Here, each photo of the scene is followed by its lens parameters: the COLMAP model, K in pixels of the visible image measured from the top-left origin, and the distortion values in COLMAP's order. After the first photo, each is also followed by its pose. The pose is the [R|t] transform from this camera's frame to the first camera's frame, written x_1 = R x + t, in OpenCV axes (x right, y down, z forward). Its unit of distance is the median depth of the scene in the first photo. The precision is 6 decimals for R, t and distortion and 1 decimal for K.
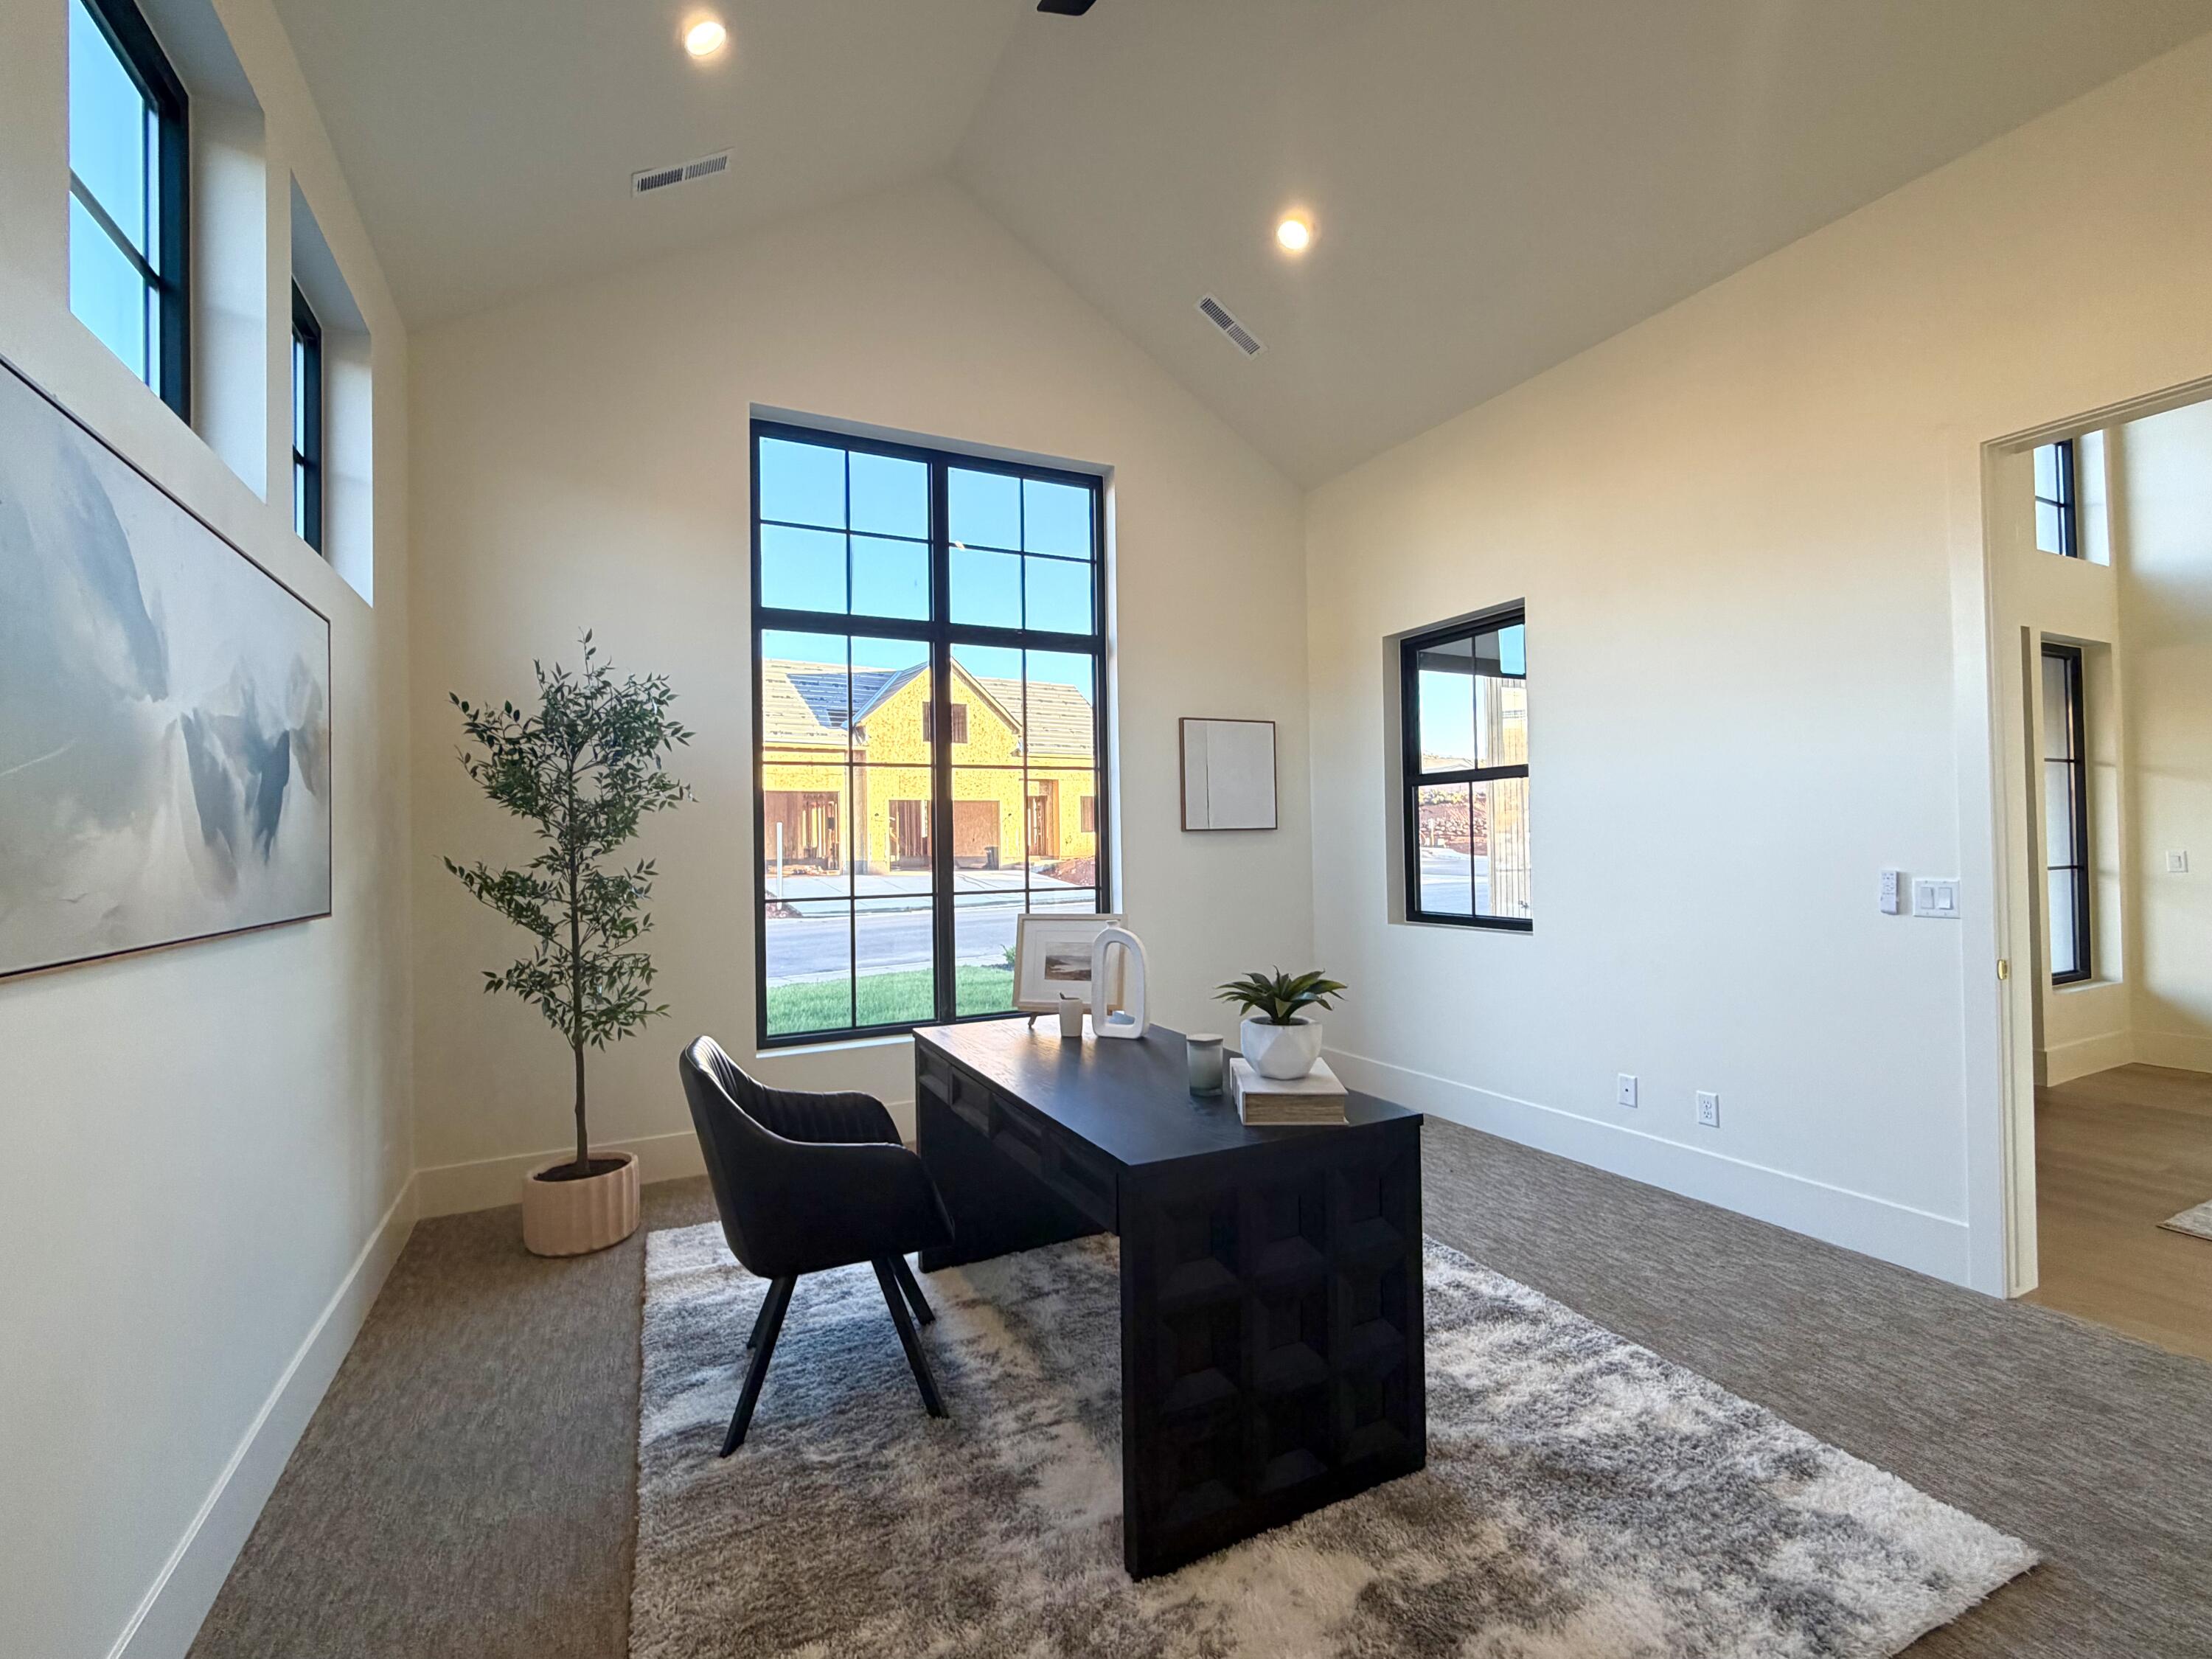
lens RADIAL K [[966.7, 0, 1120.1], [0, 966.7, 826.7], [0, 0, 1]] dist [0.000544, 0.000090]
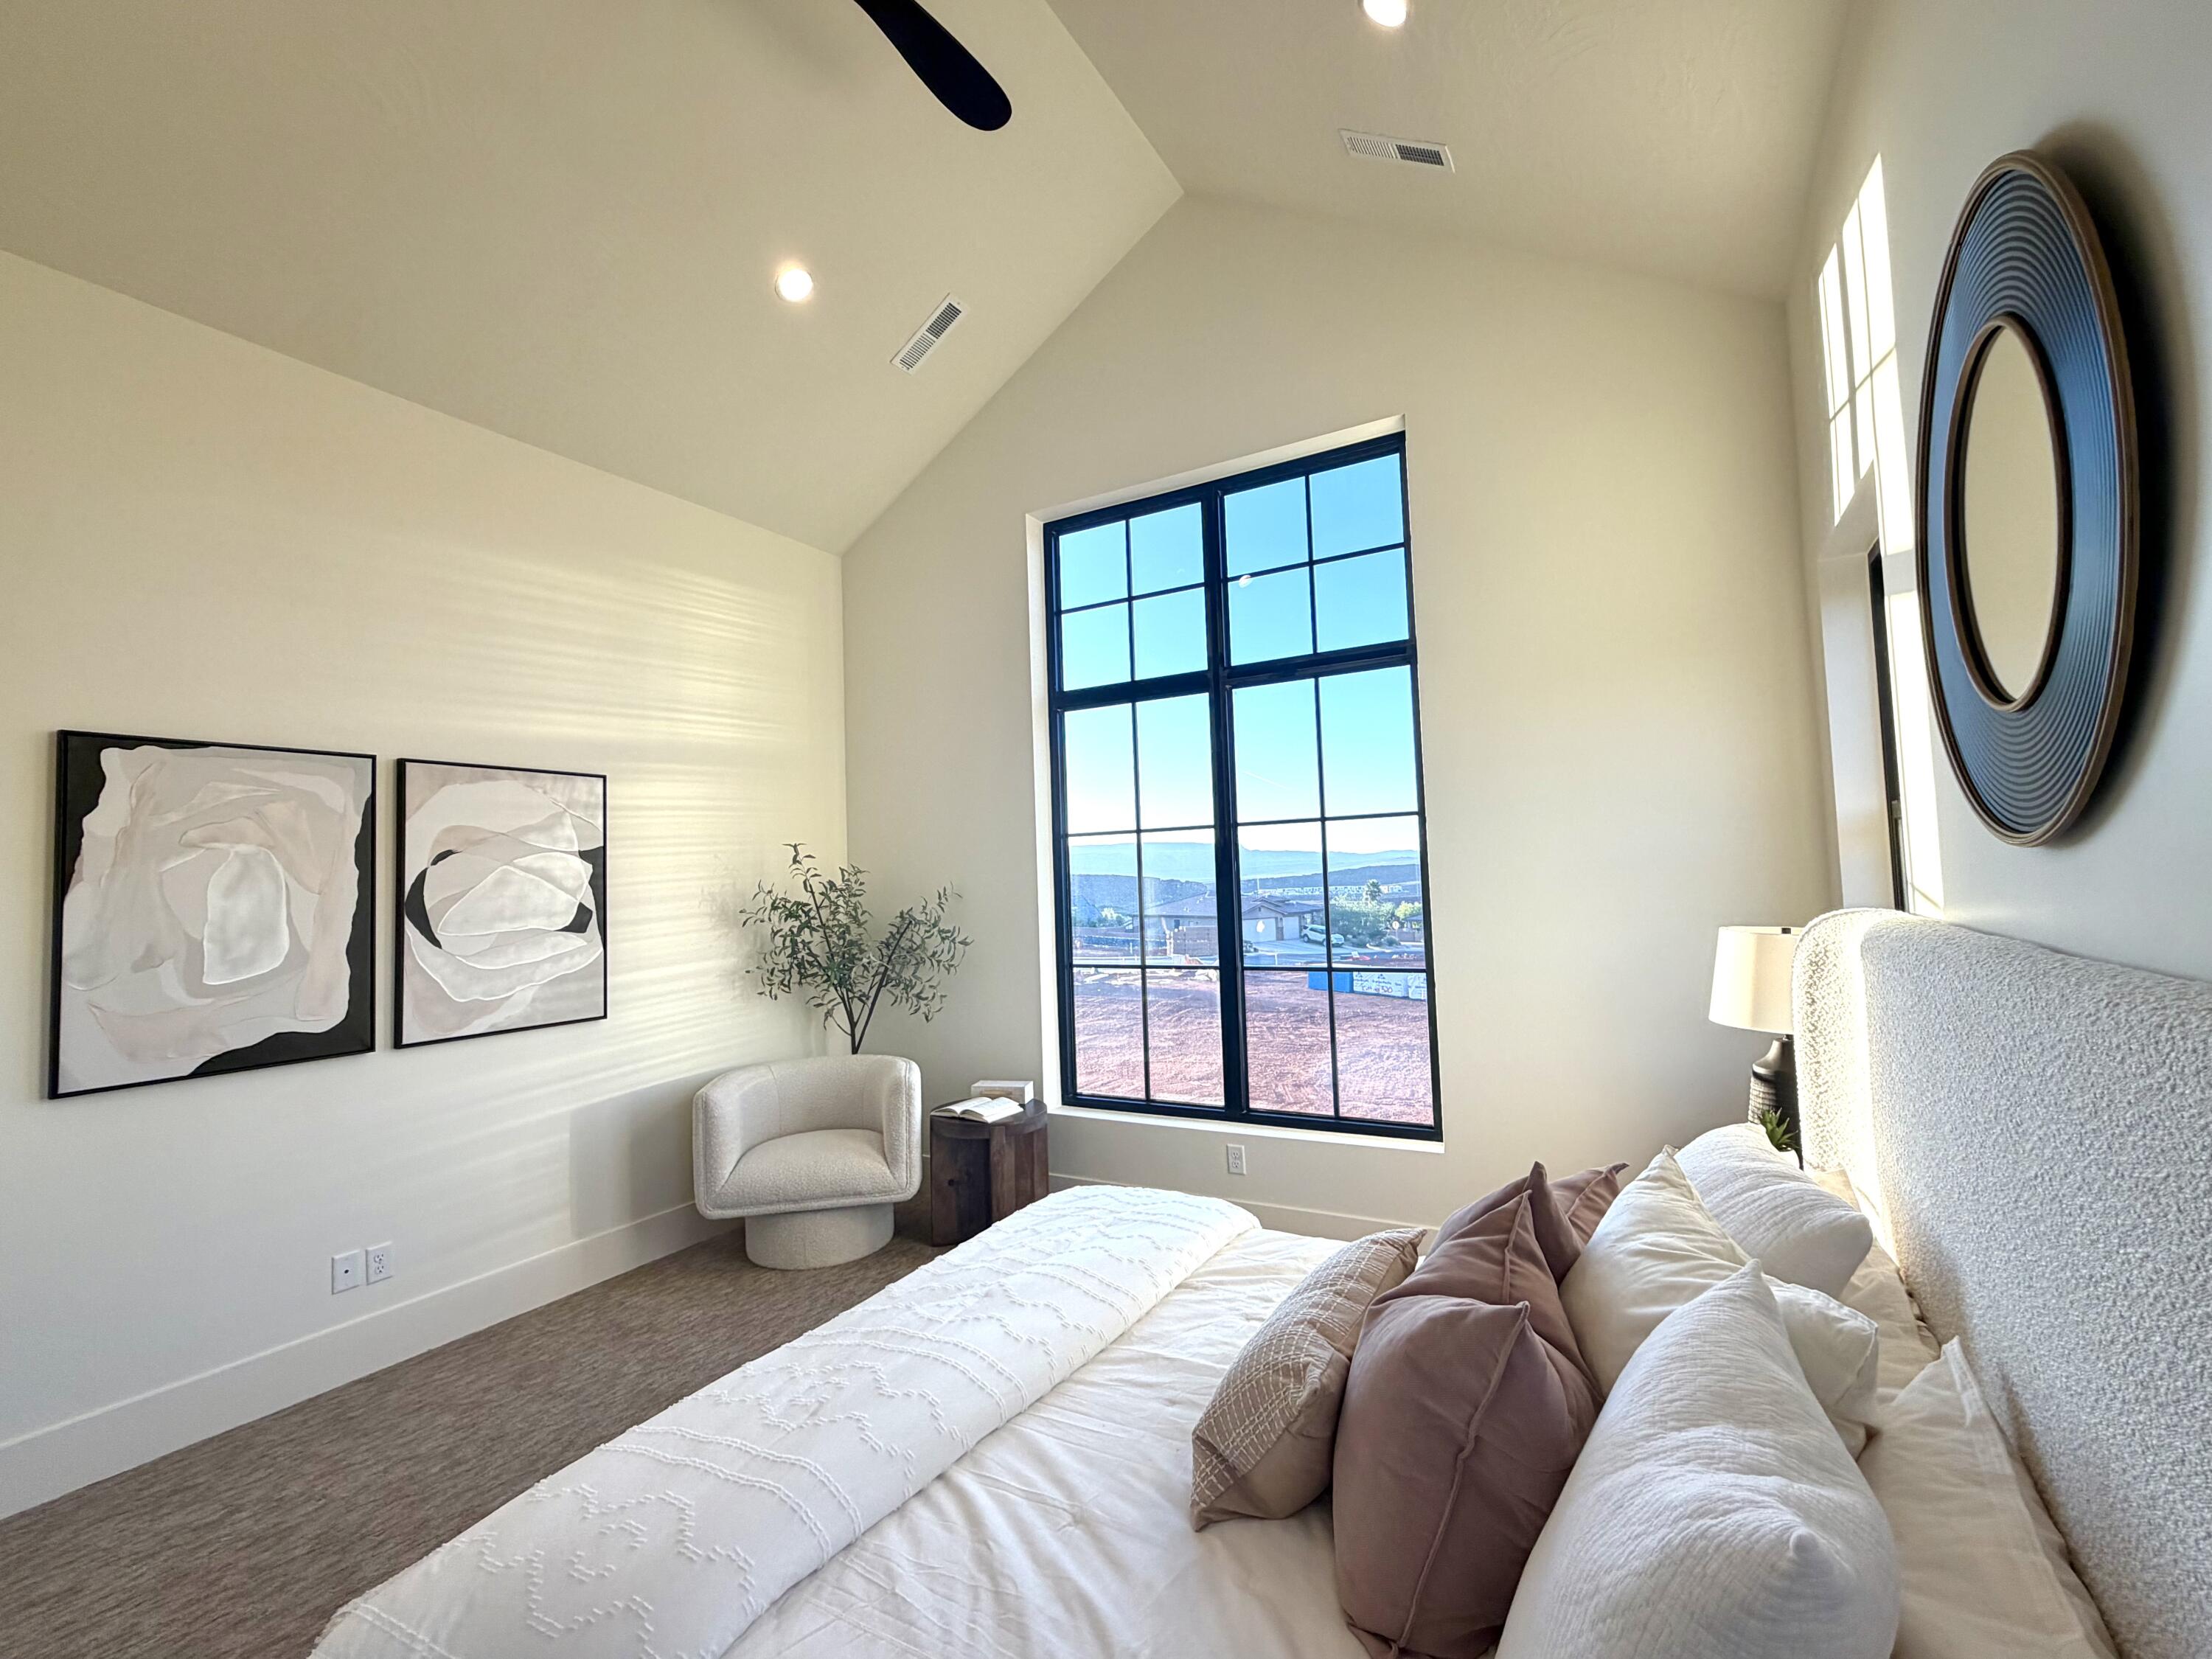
lens RADIAL K [[966.7, 0, 1115.3], [0, 966.7, 820.7], [0, 0, 1]] dist [0.000544, 0.000090]
pose [[0.531773, -0.045609, -0.845658, 0.532438], [0.027579, 0.998952, -0.036534, -0.037453], [0.846438, -0.003895, 0.532473, 0.435635]]
